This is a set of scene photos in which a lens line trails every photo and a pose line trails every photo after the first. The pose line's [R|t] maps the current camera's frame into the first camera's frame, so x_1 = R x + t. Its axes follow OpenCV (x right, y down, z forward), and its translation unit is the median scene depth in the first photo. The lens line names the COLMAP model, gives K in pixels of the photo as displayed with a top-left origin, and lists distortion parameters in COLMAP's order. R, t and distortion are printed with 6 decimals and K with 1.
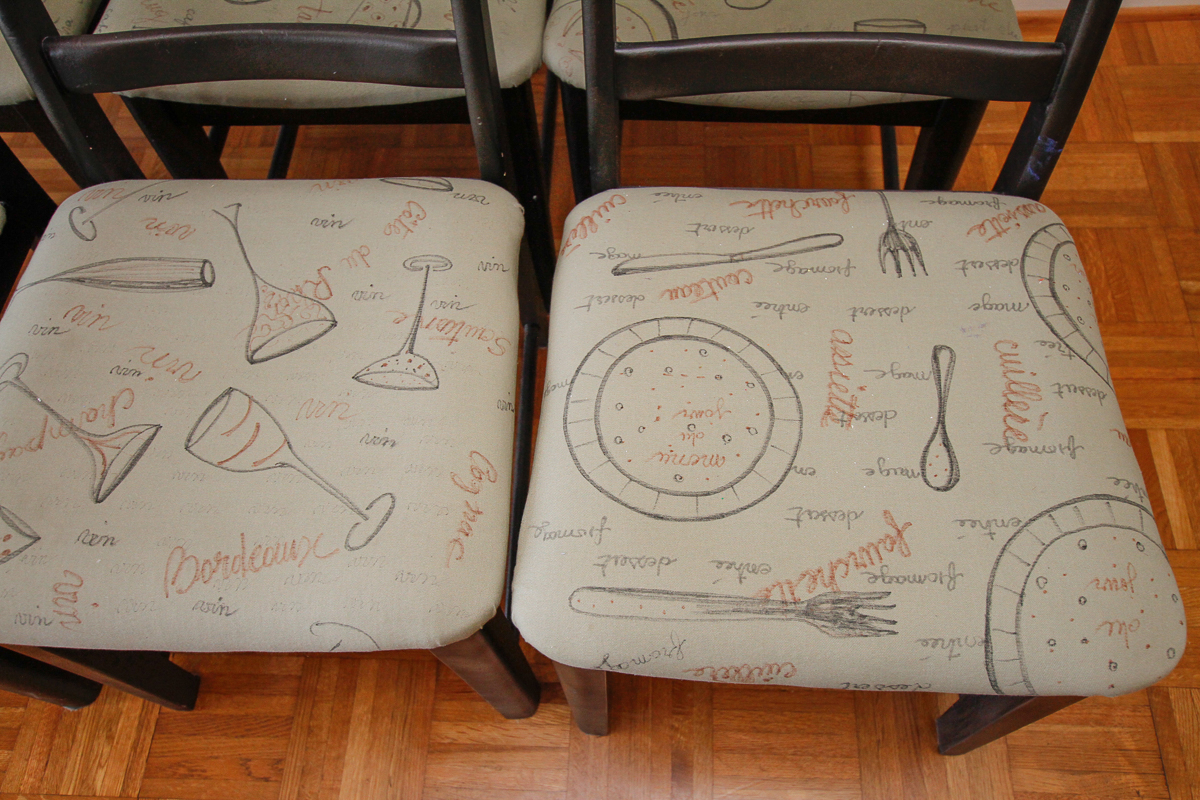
lens RADIAL K [[912.3, 0, 600.0], [0, 912.3, 400.0], [0, 0, 1]] dist [-0.000206, 0.010491]
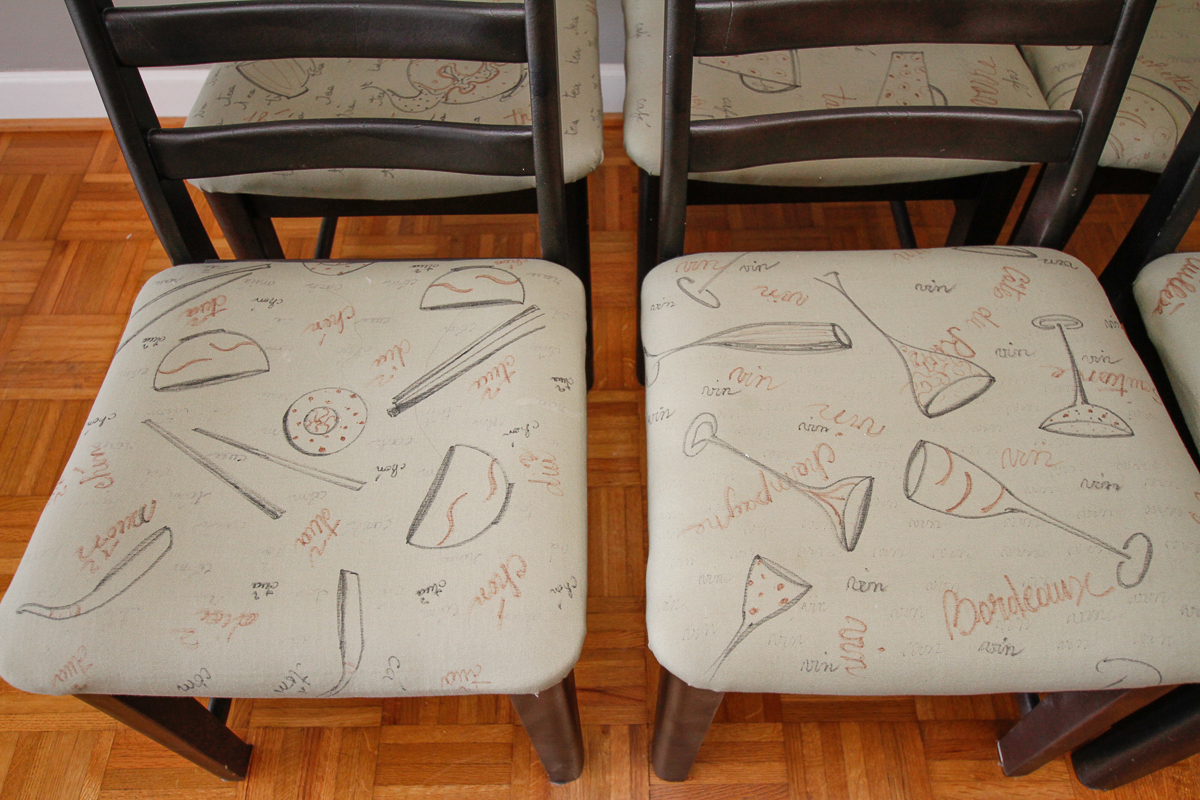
lens RADIAL K [[922.8, 0, 600.0], [0, 922.8, 400.0], [0, 0, 1]] dist [0.006113, 0.011241]
pose [[0.998504, -0.020814, 0.050565, -0.817119], [0.025582, 0.995096, -0.095554, 0.032017], [-0.048328, 0.096704, 0.994139, -0.043265]]
